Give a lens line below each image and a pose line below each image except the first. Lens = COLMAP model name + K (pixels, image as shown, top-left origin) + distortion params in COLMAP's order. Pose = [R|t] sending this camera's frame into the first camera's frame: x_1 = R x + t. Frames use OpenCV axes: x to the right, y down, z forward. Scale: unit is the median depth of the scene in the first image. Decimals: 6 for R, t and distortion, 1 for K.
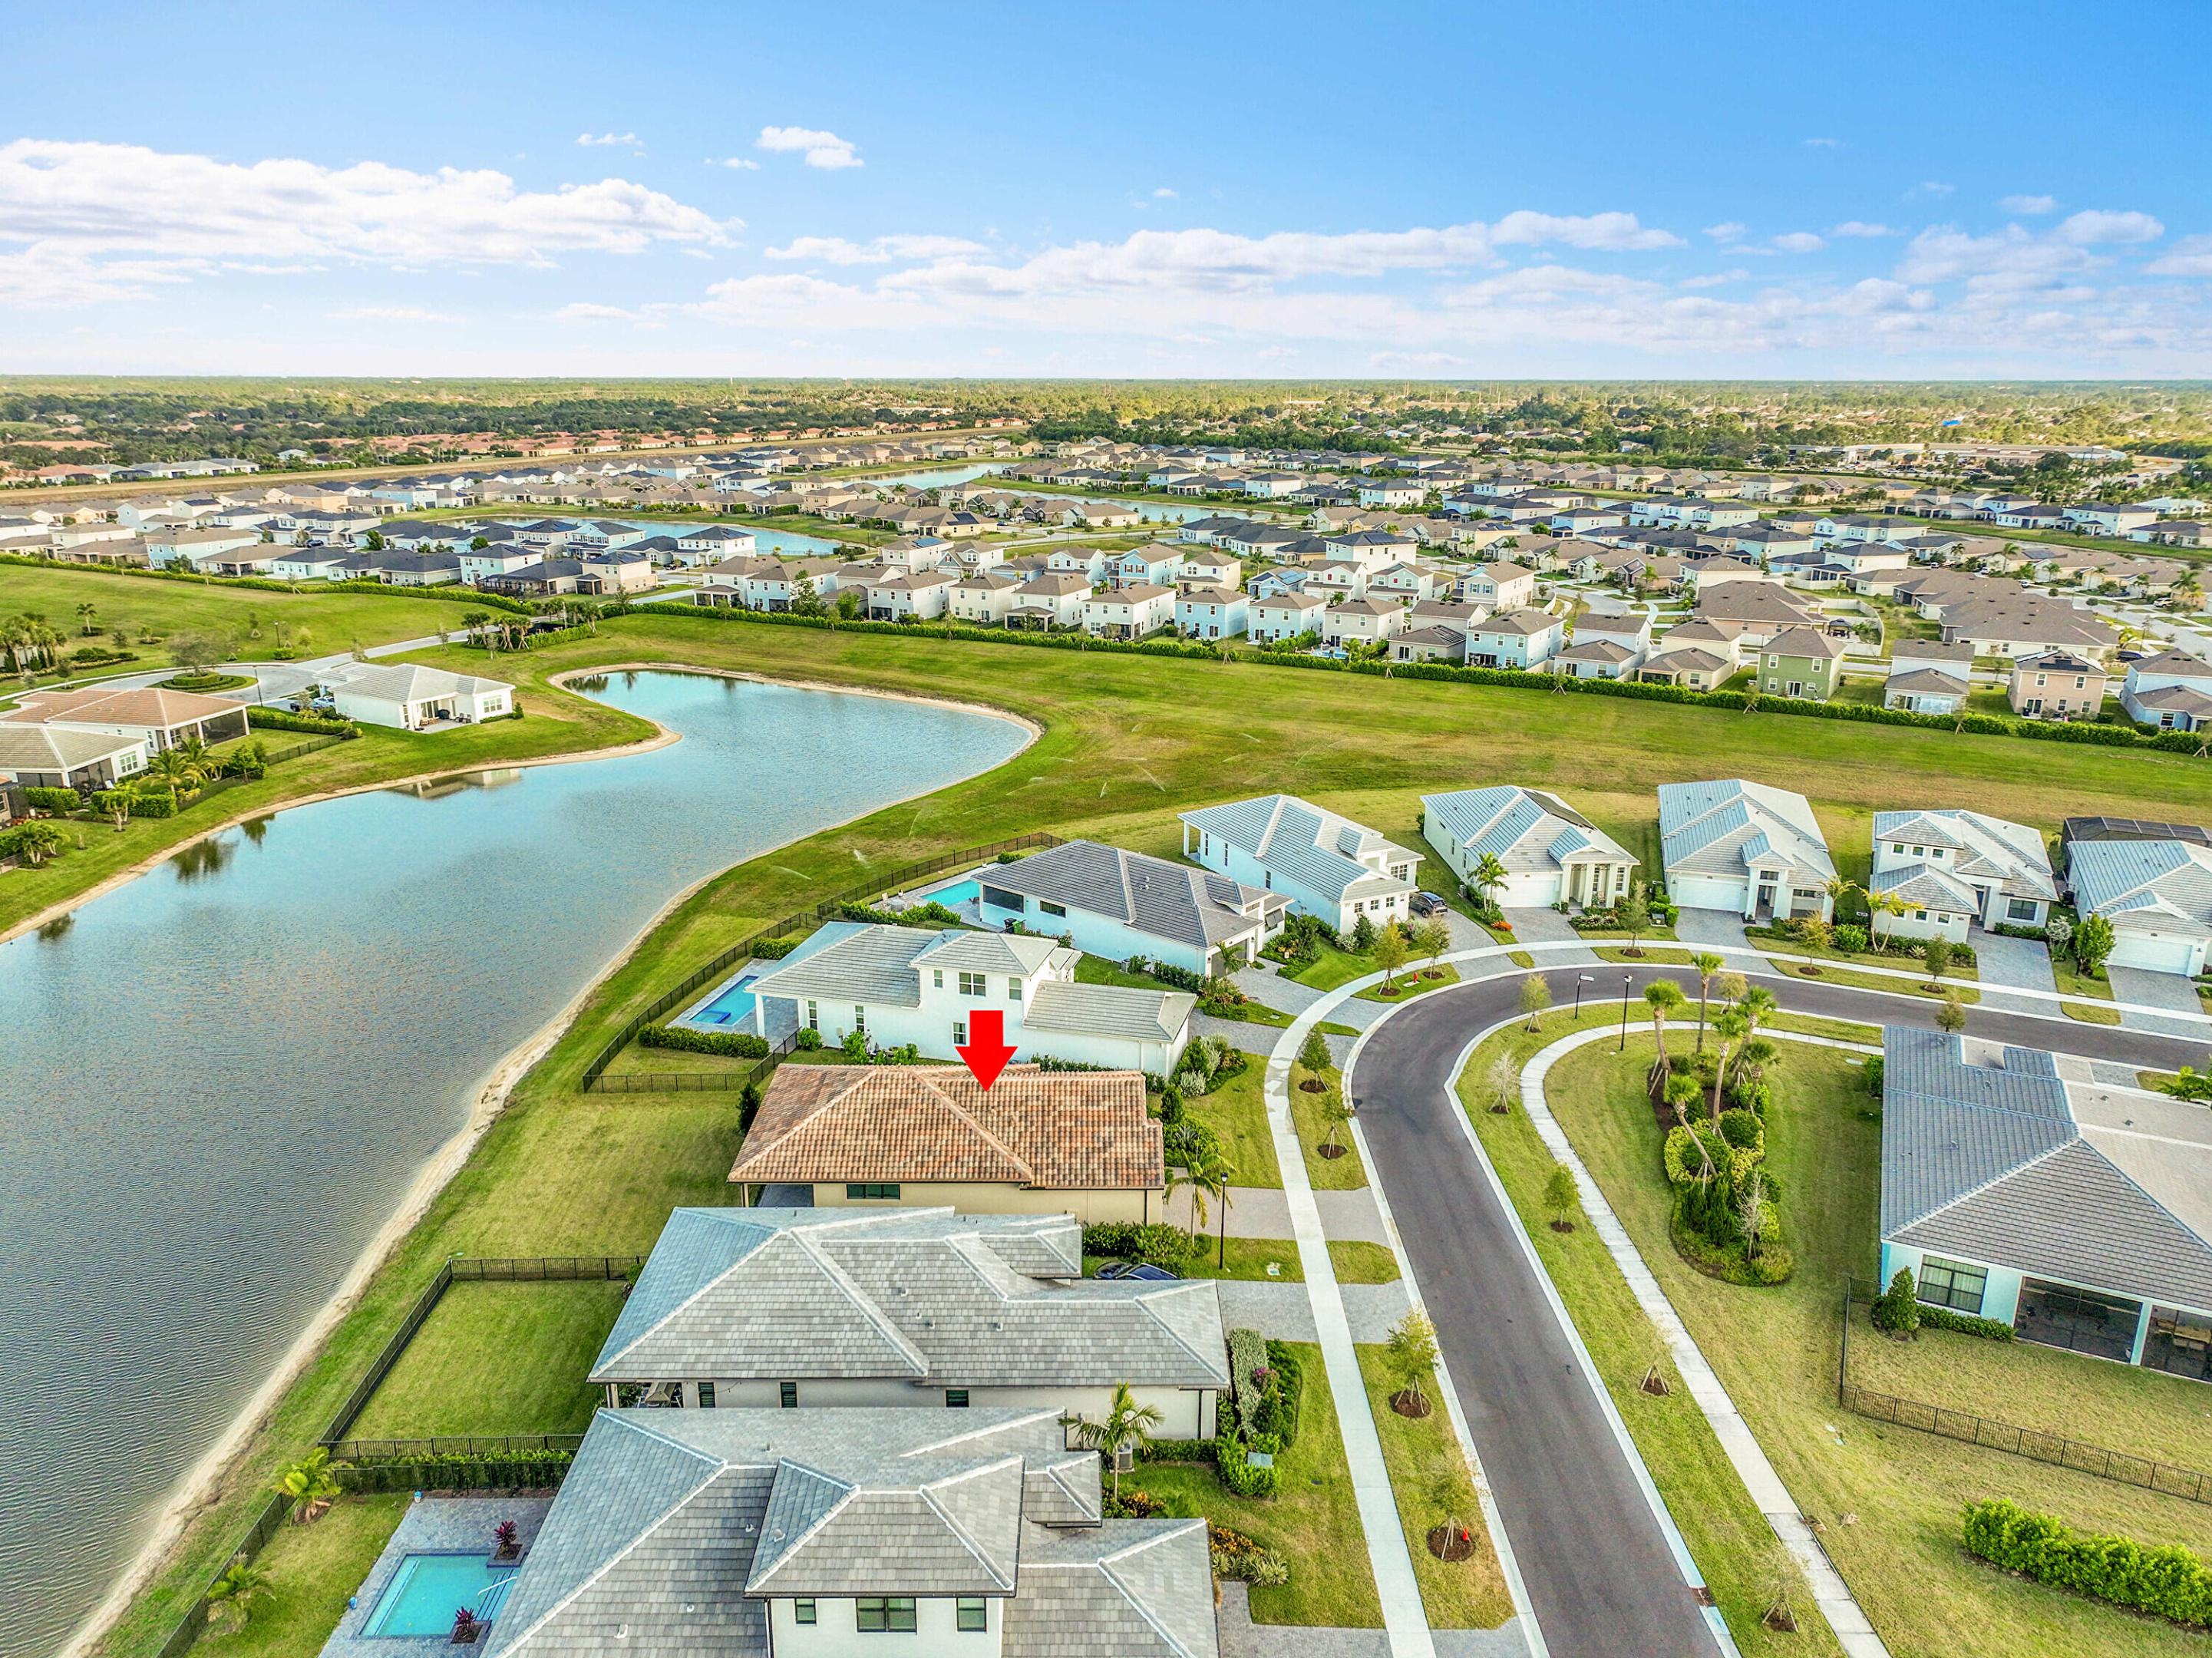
lens RADIAL K [[1548.9, 0, 1110.4], [0, 1548.9, 826.2], [0, 0, 1]] dist [0.009257, 0.002673]
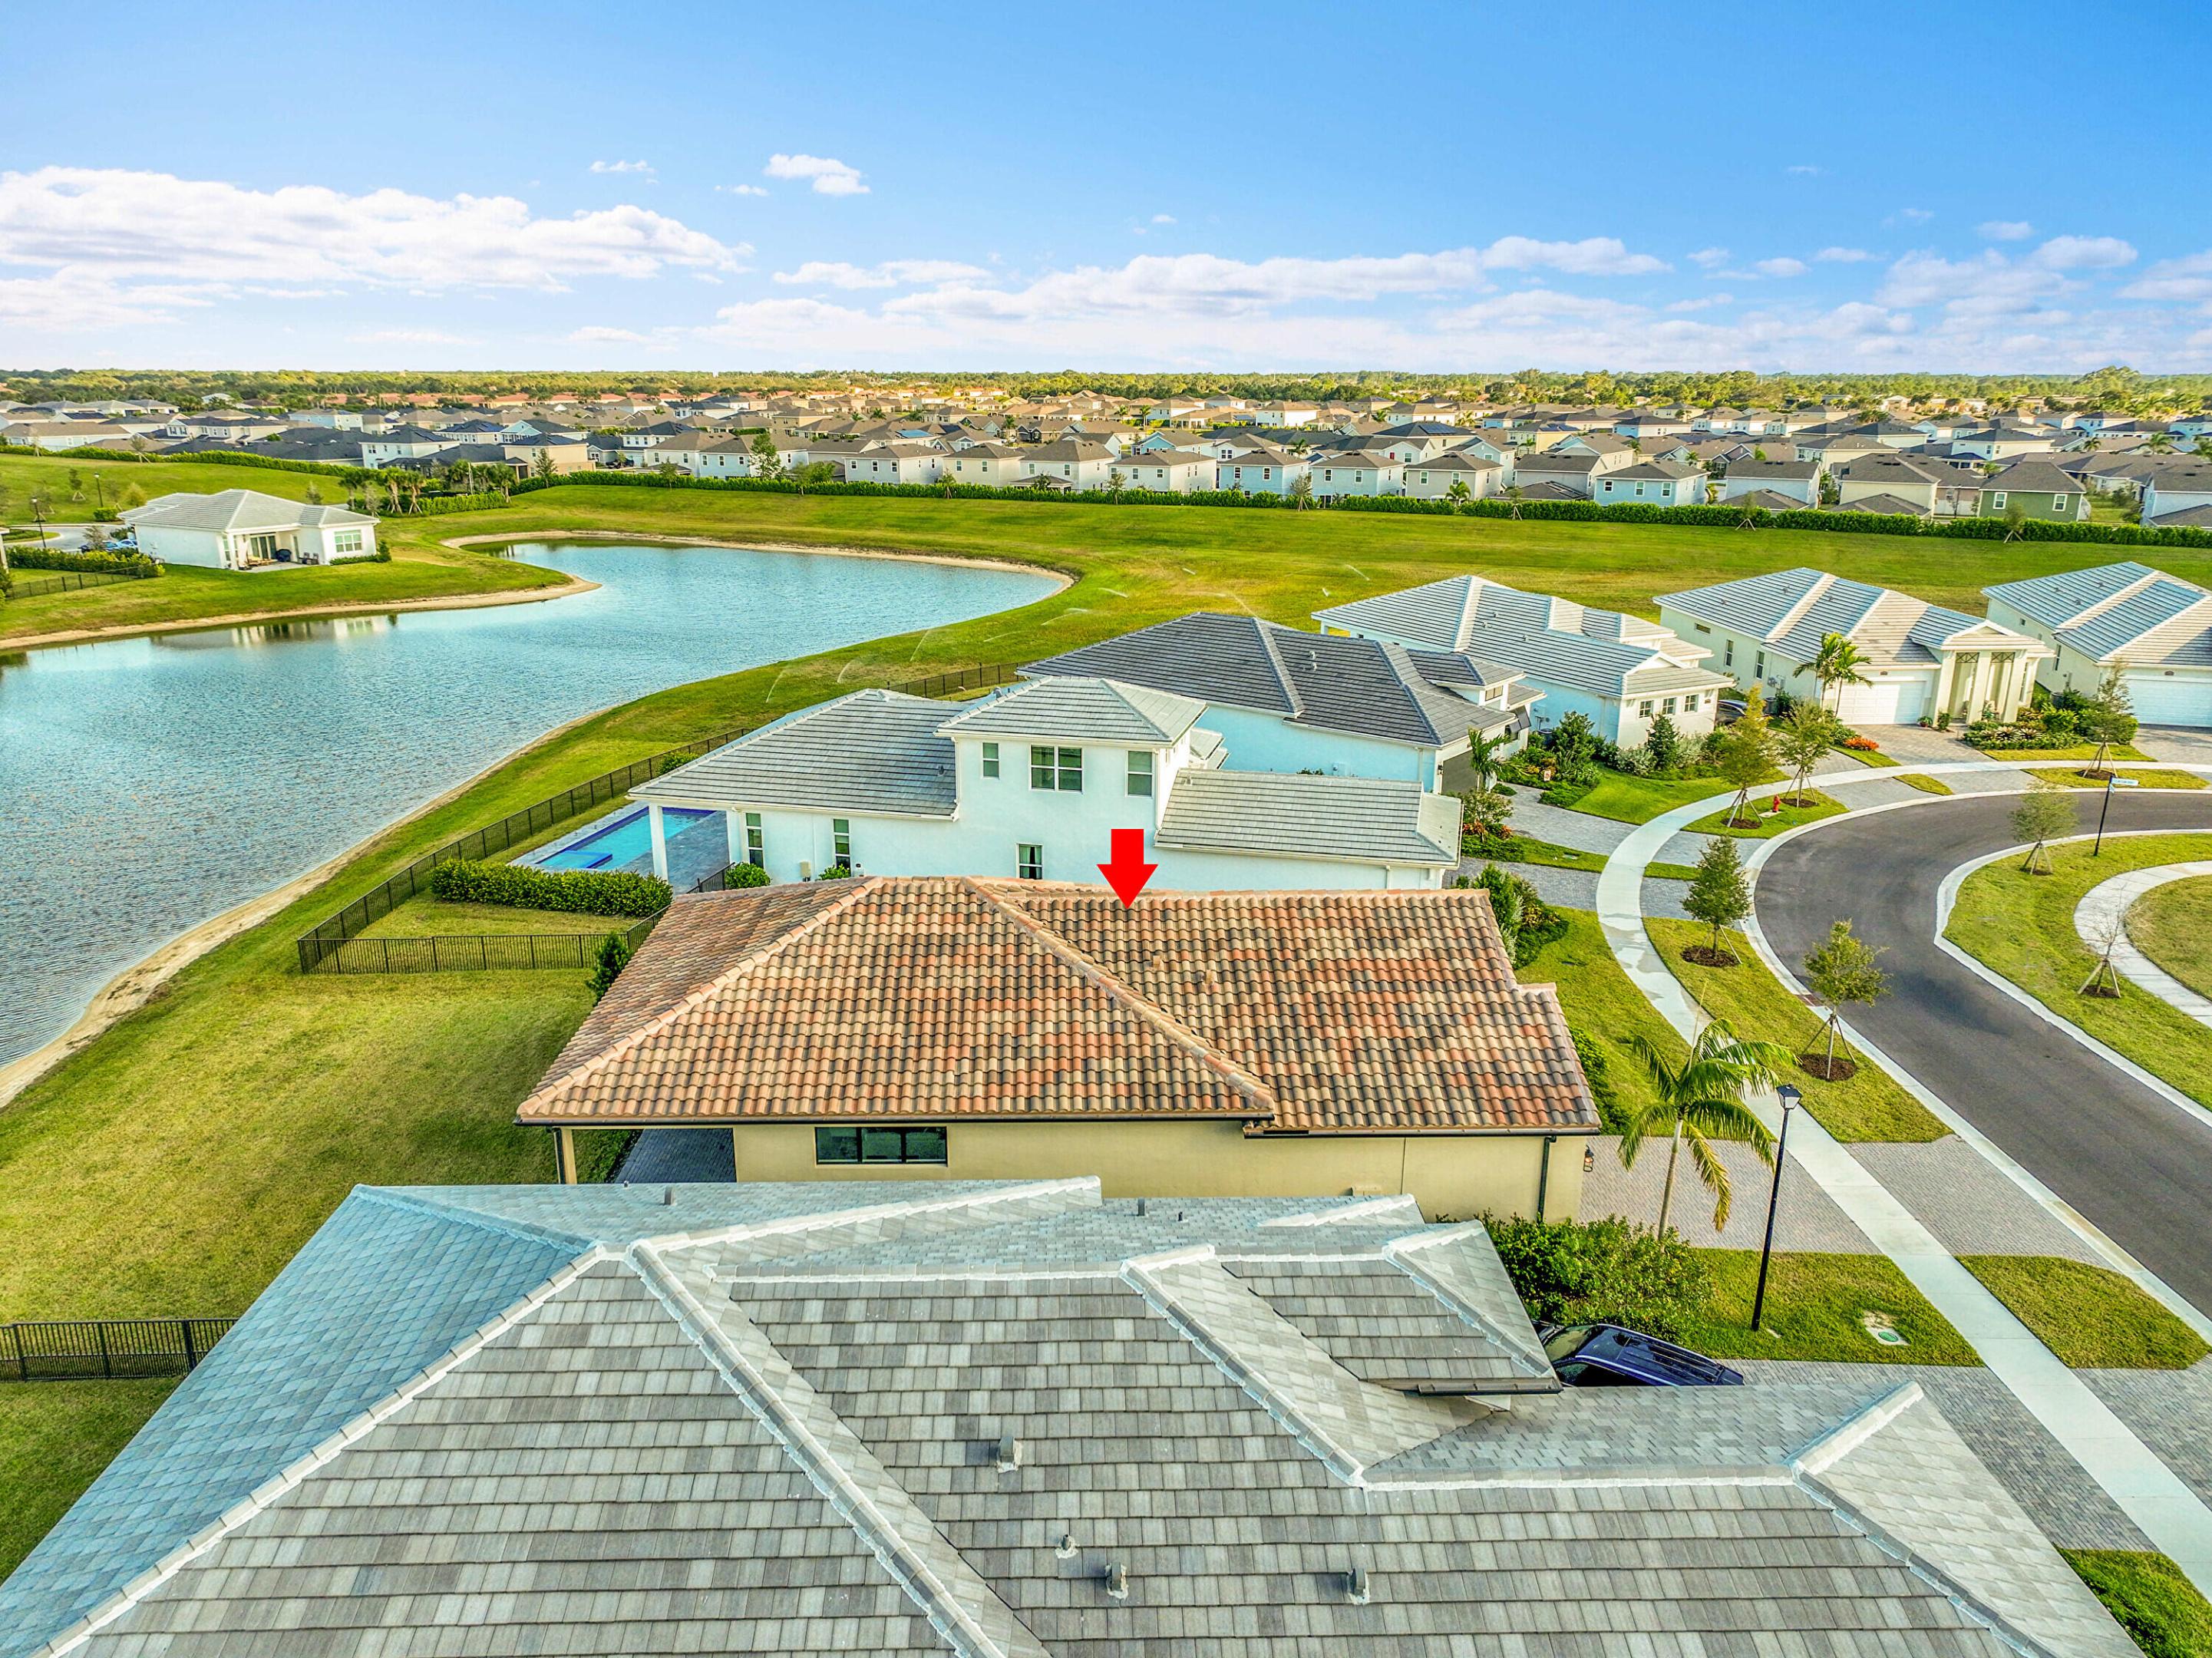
lens RADIAL K [[1548.9, 0, 1102.3], [0, 1548.9, 833.6], [0, 0, 1]] dist [0.009257, 0.002673]
pose [[0.999932, -0.006755, 0.009500, -0.082774], [0.006712, 0.999967, 0.004614, 0.128107], [-0.009530, -0.004550, 0.999944, 0.498734]]
